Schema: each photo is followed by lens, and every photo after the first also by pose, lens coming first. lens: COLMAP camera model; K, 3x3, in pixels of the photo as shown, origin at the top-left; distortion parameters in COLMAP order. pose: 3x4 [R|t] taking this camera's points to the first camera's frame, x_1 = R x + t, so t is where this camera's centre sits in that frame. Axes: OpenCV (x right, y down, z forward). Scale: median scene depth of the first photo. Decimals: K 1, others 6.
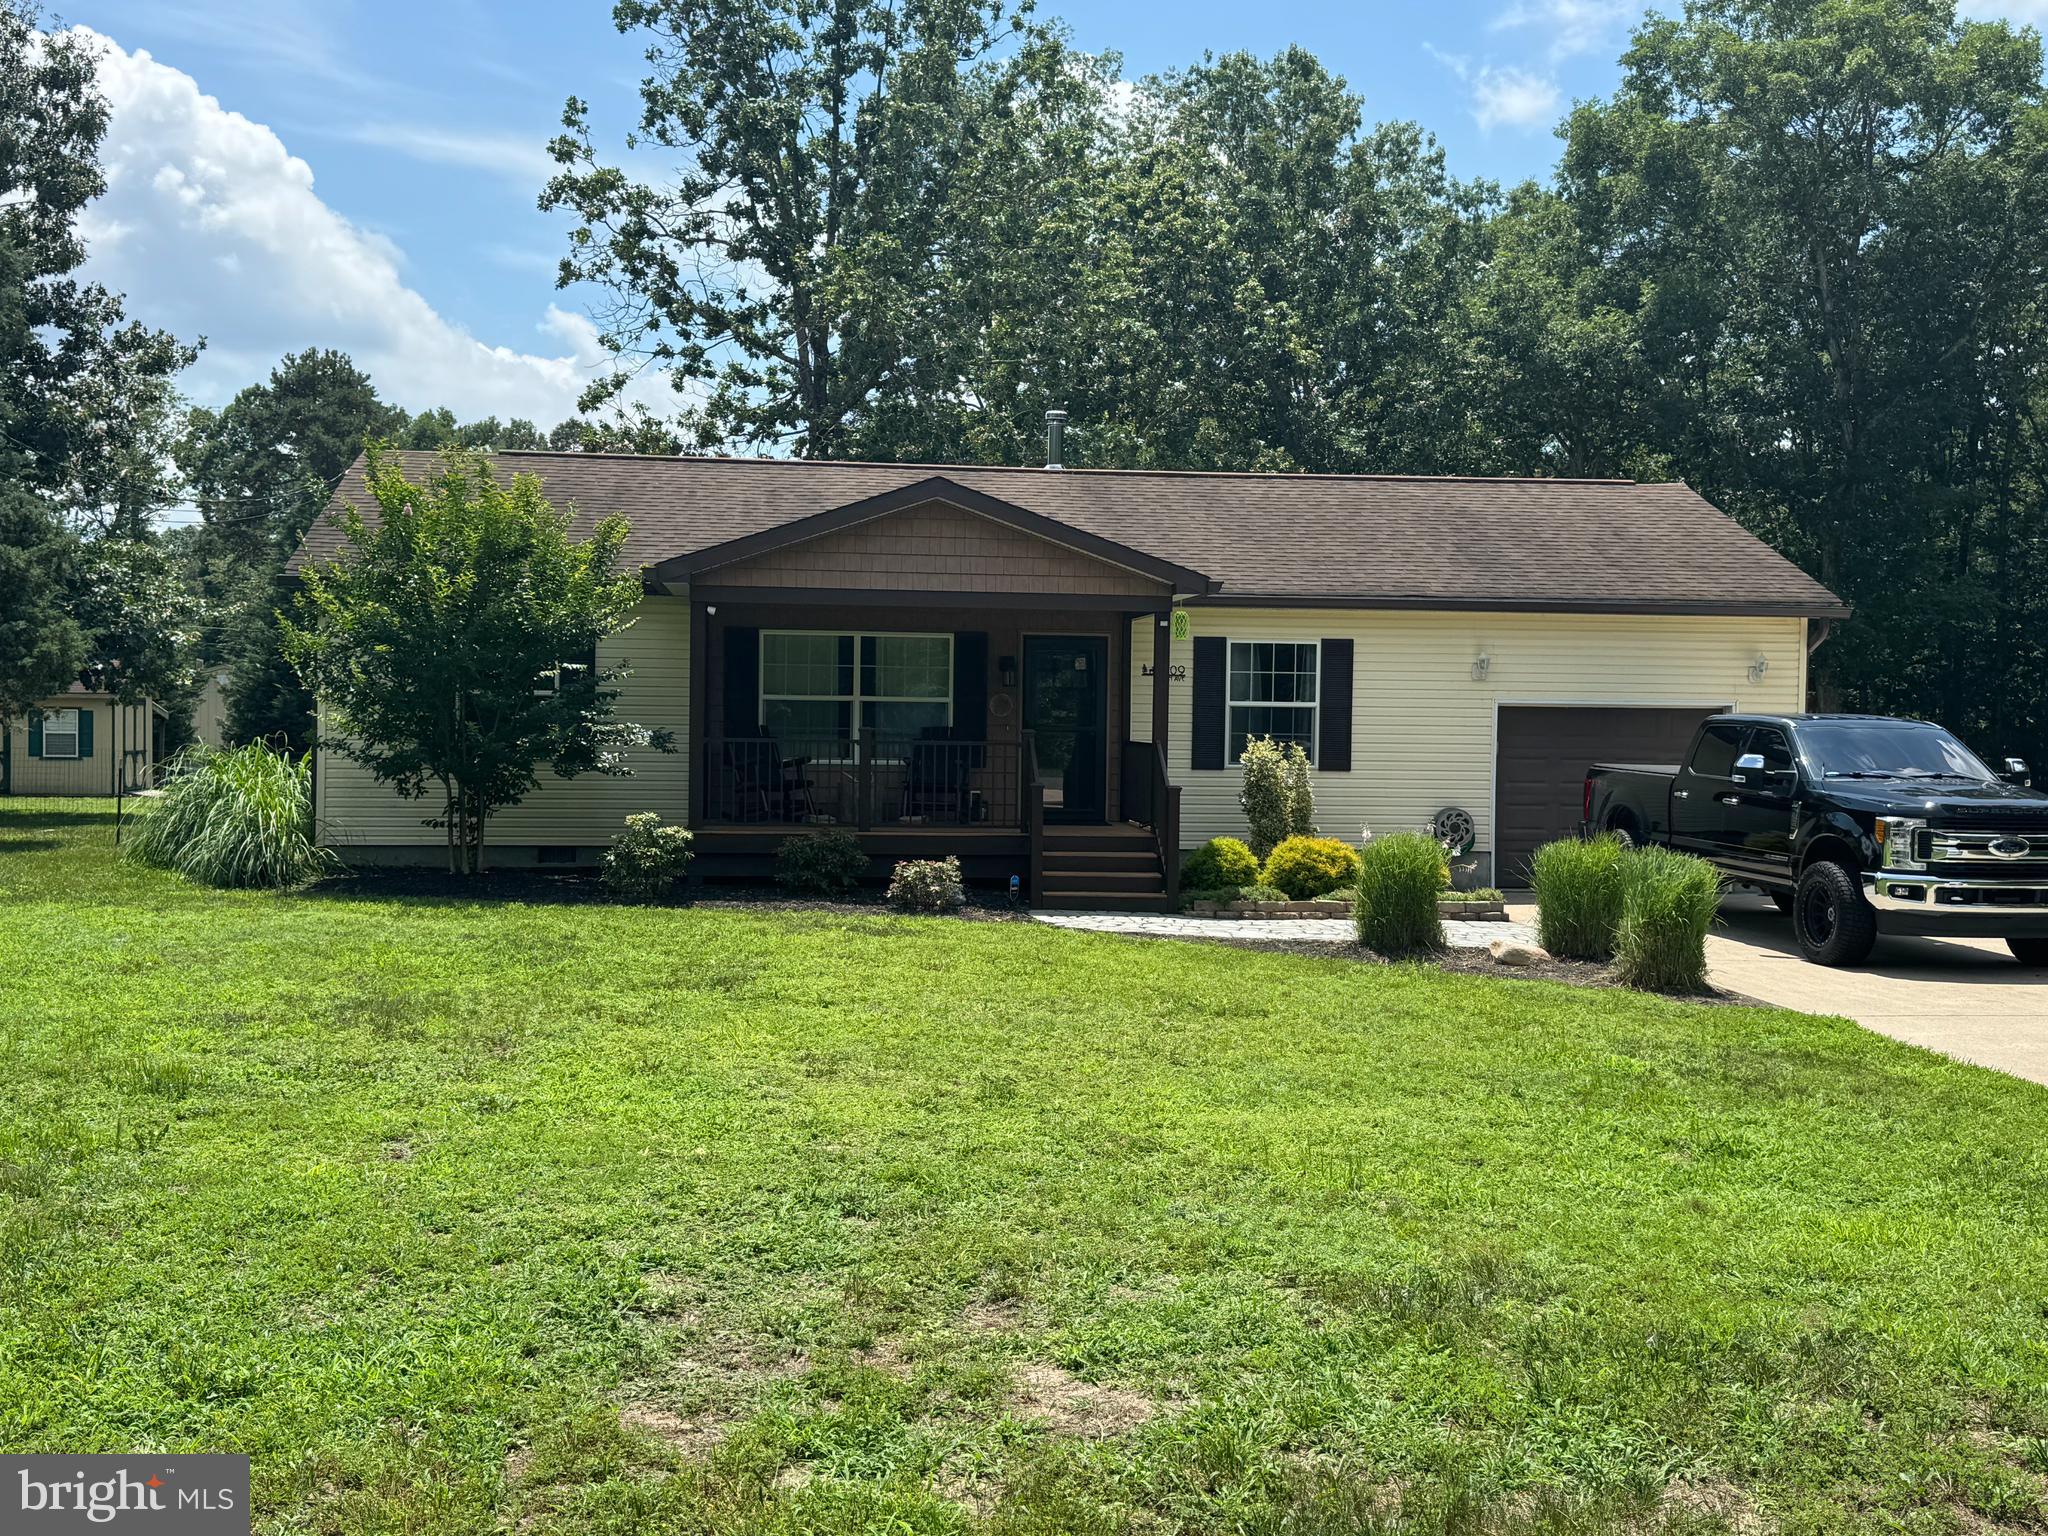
lens RADIAL K [[2162.9, 0, 1024.0], [0, 2162.9, 768.0], [0, 0, 1]] dist [0.201644, -0.487300]
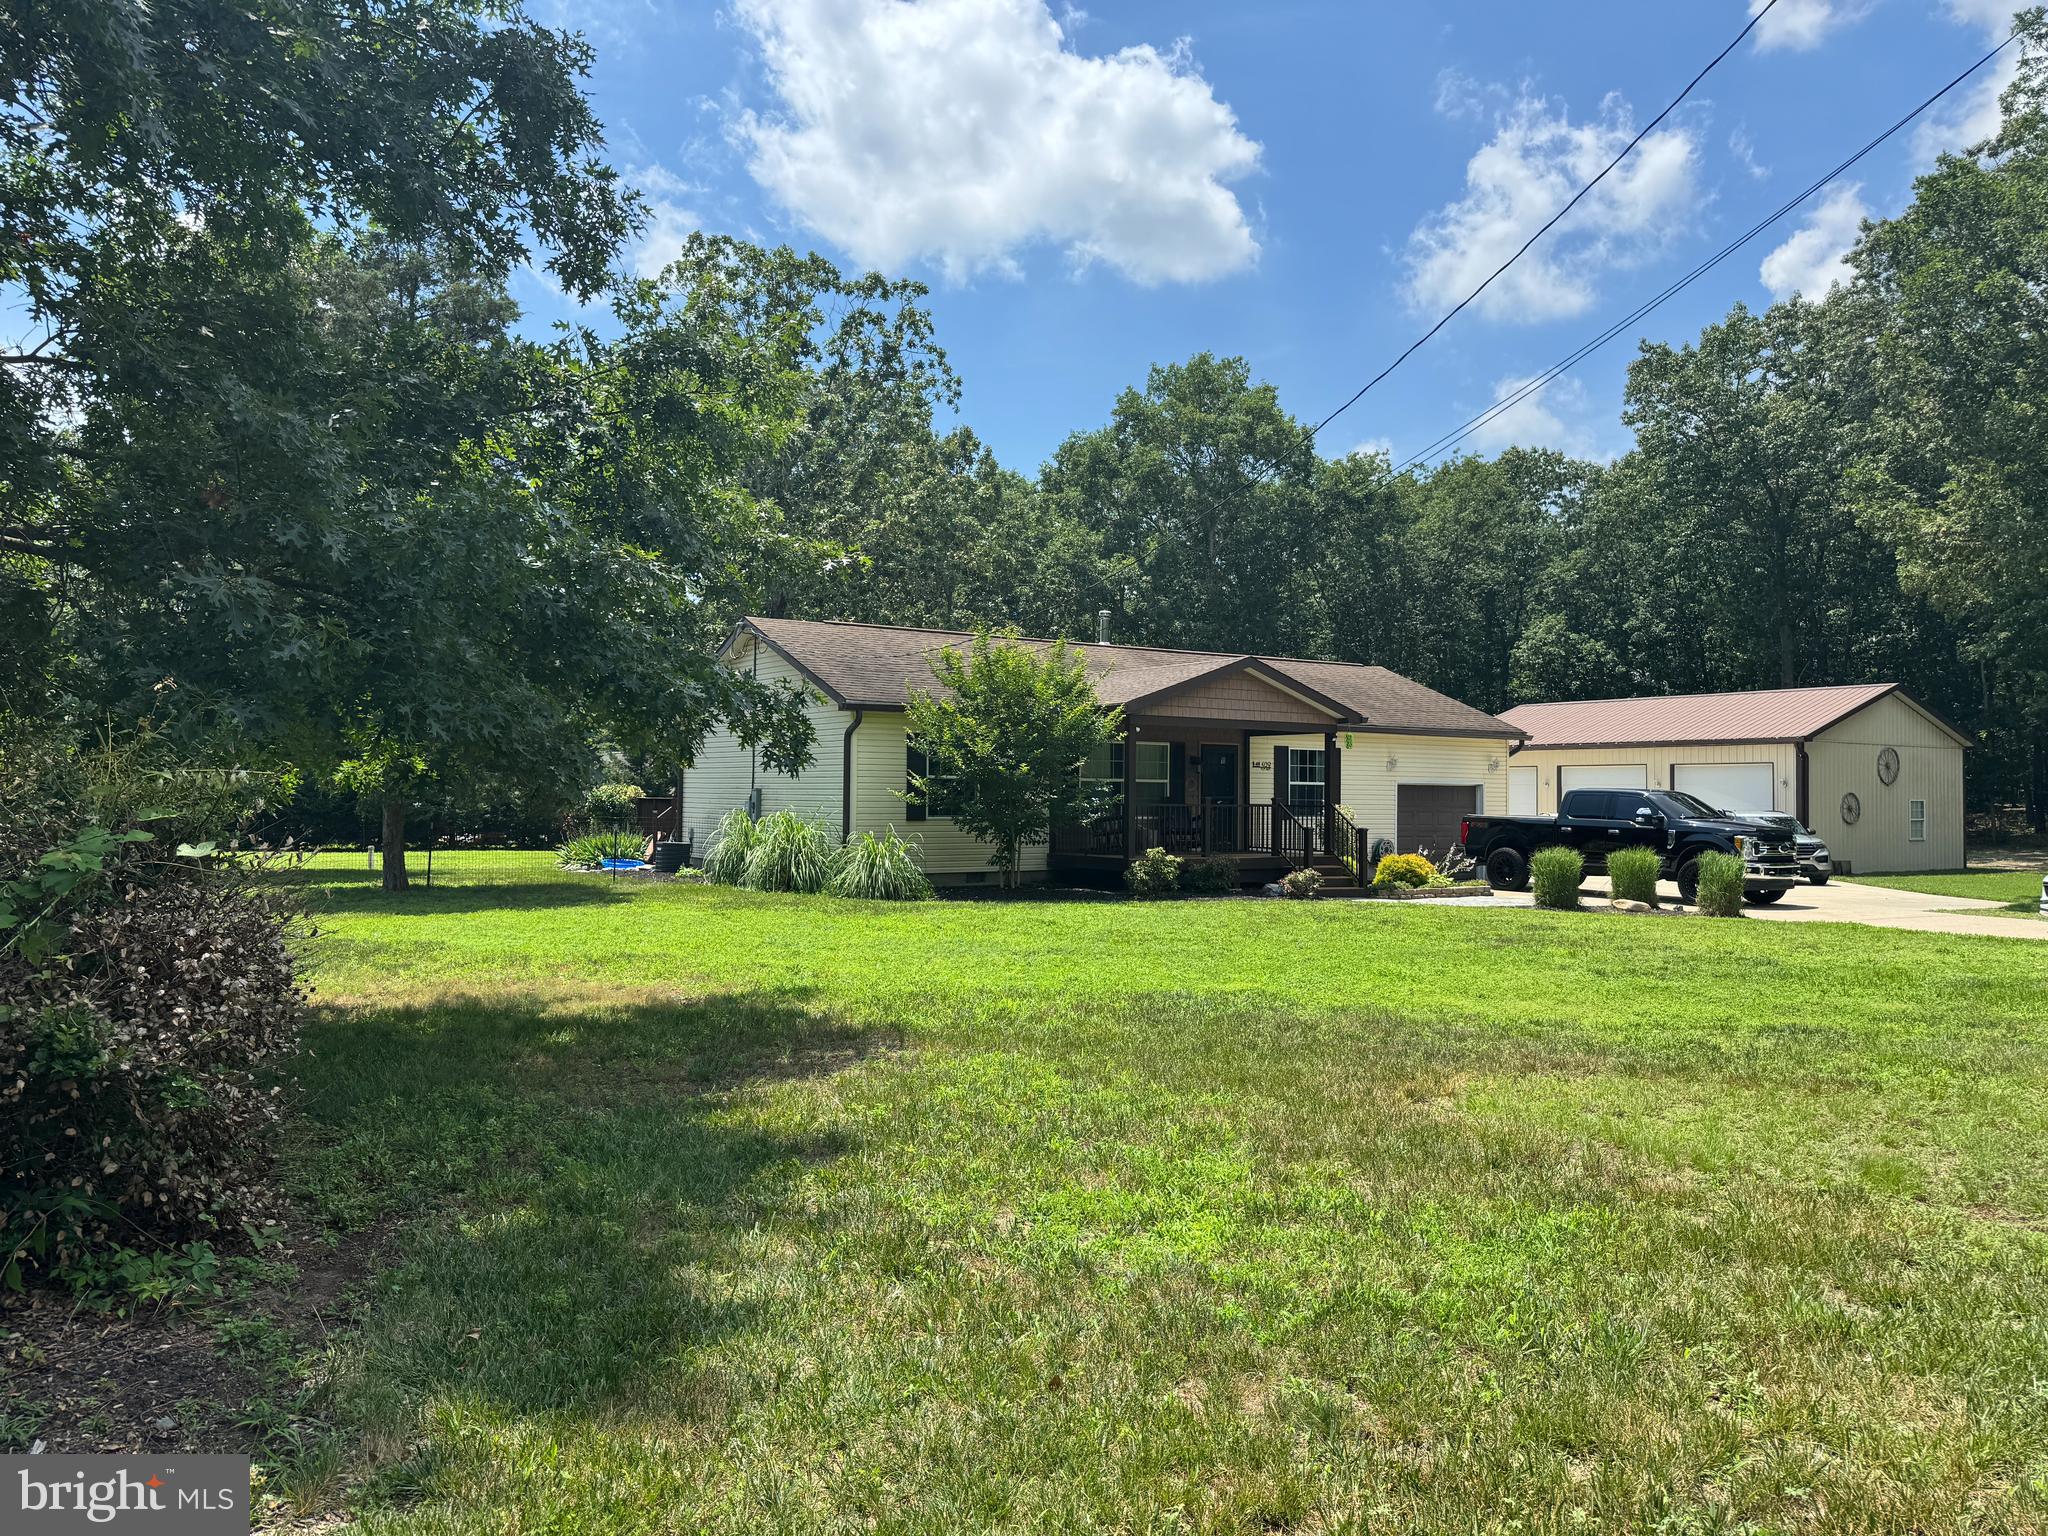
lens RADIAL K [[1461.6, 0, 1024.0], [0, 1461.6, 768.0], [0, 0, 1]] dist [0.028421, -0.020200]
pose [[0.890723, 0.003351, 0.454534, -0.649942], [0.012302, 0.999429, -0.031474, -0.006270], [-0.454380, 0.033627, 0.890173, 0.015180]]
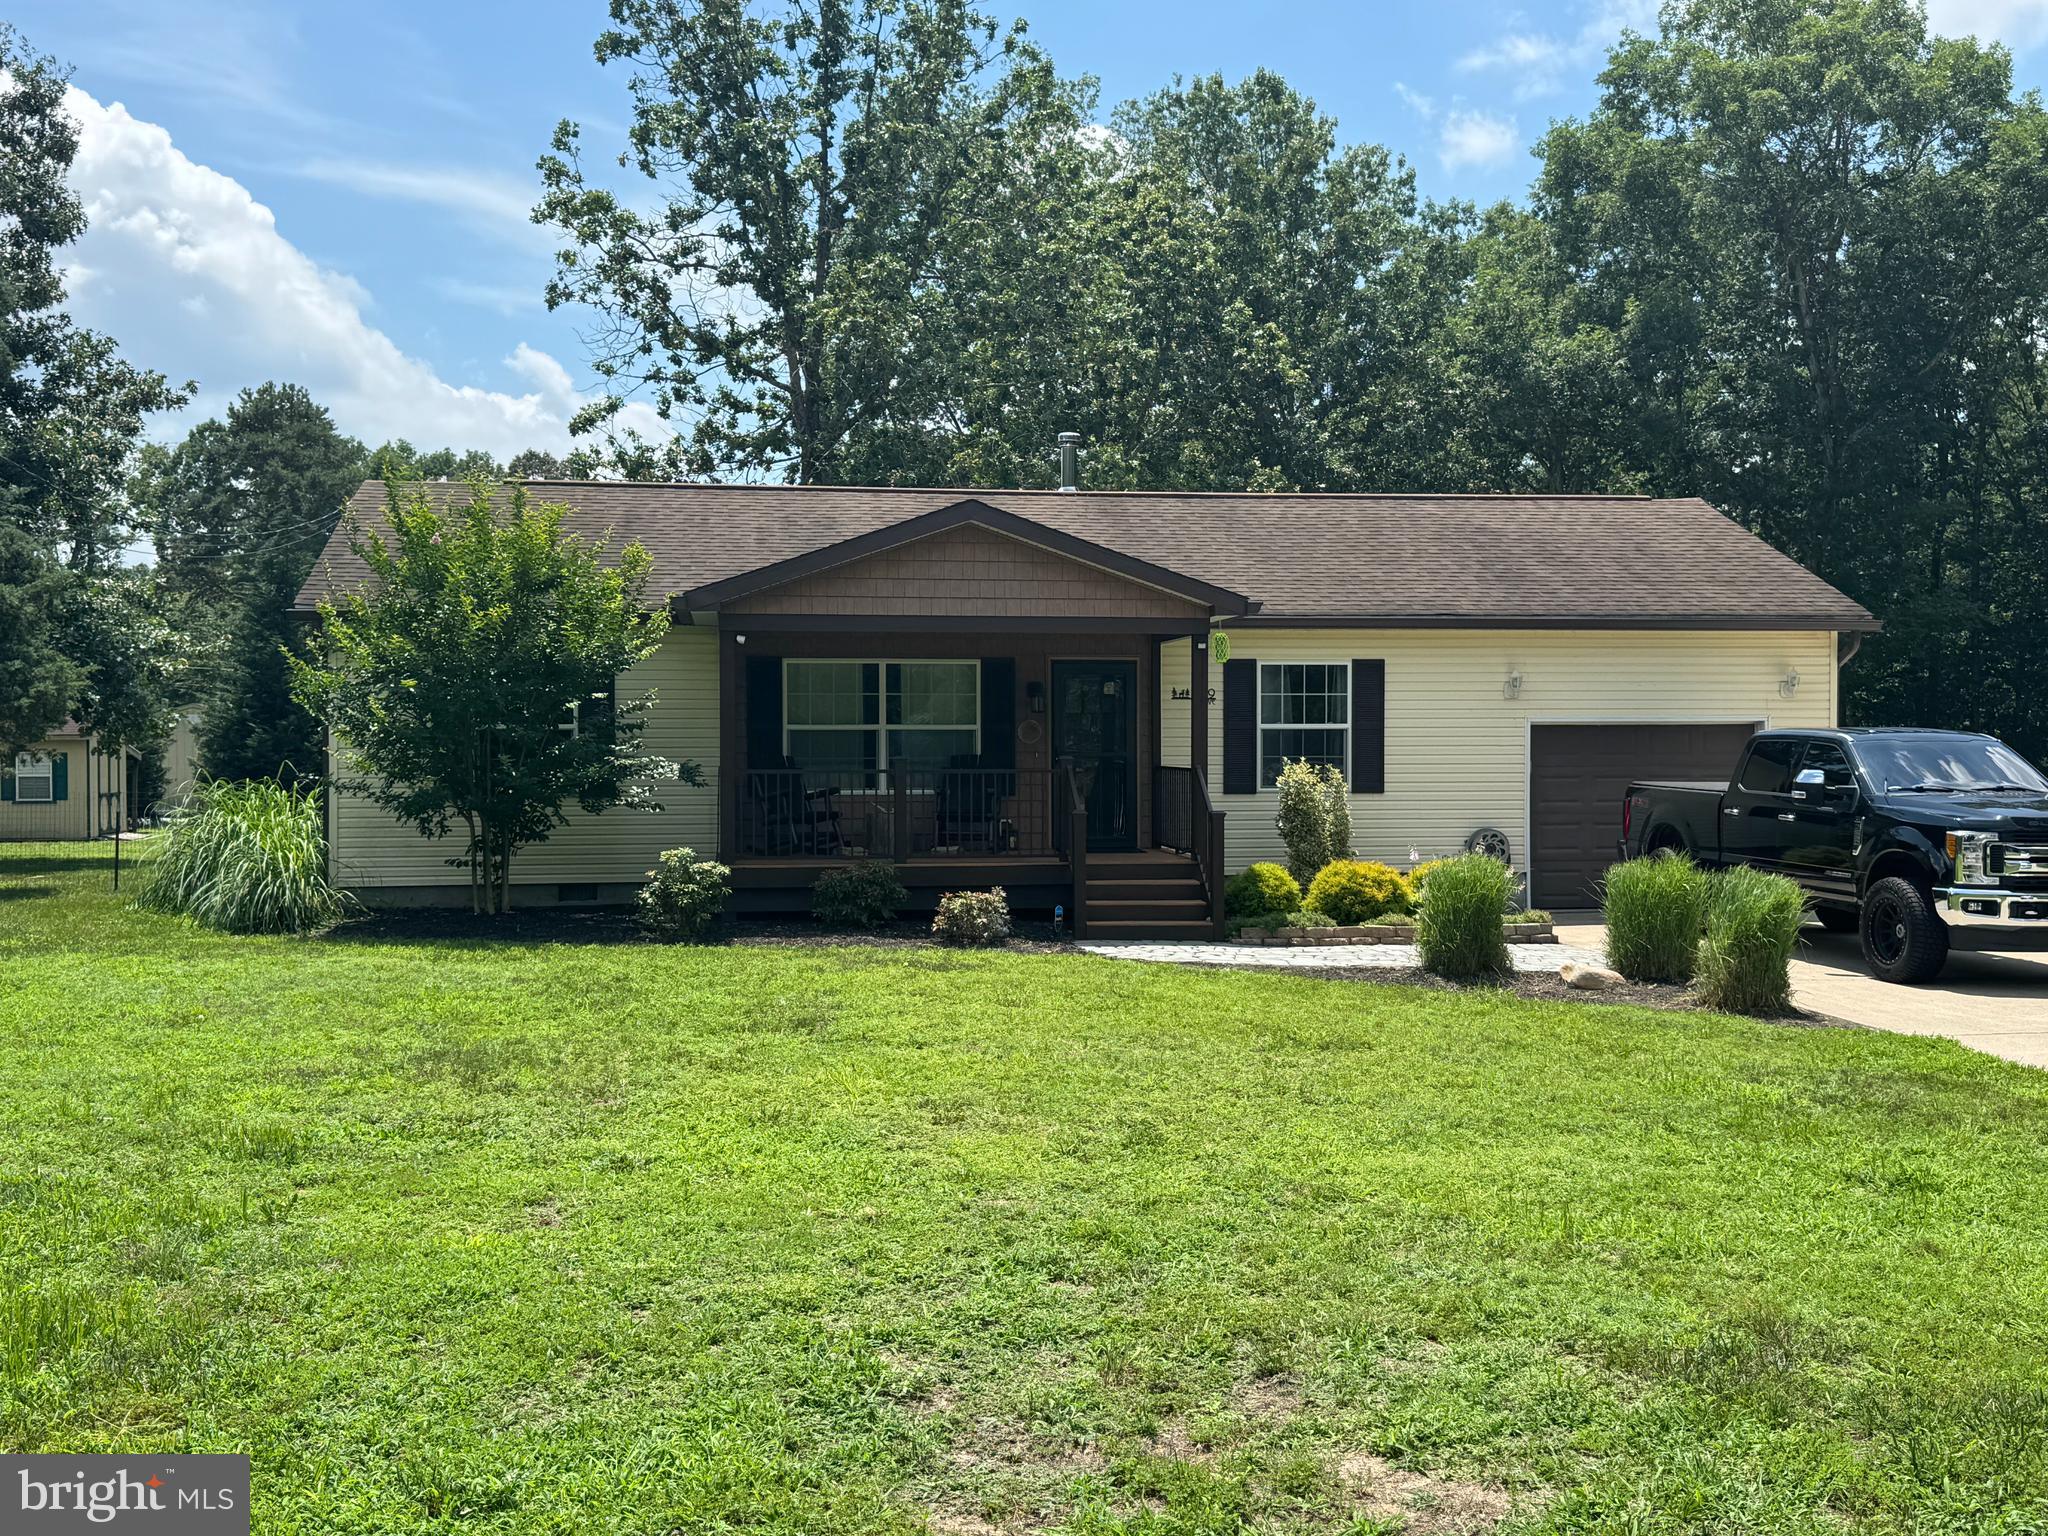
lens RADIAL K [[2154.4, 0, 1024.0], [0, 2154.4, 768.0], [0, 0, 1]] dist [0.198637, -0.478433]
pose [[0.999451, -0.016366, 0.028799, -0.040660], [0.016711, 0.999791, -0.011788, -0.001049], [-0.028600, 0.012262, 0.999516, 0.023596]]
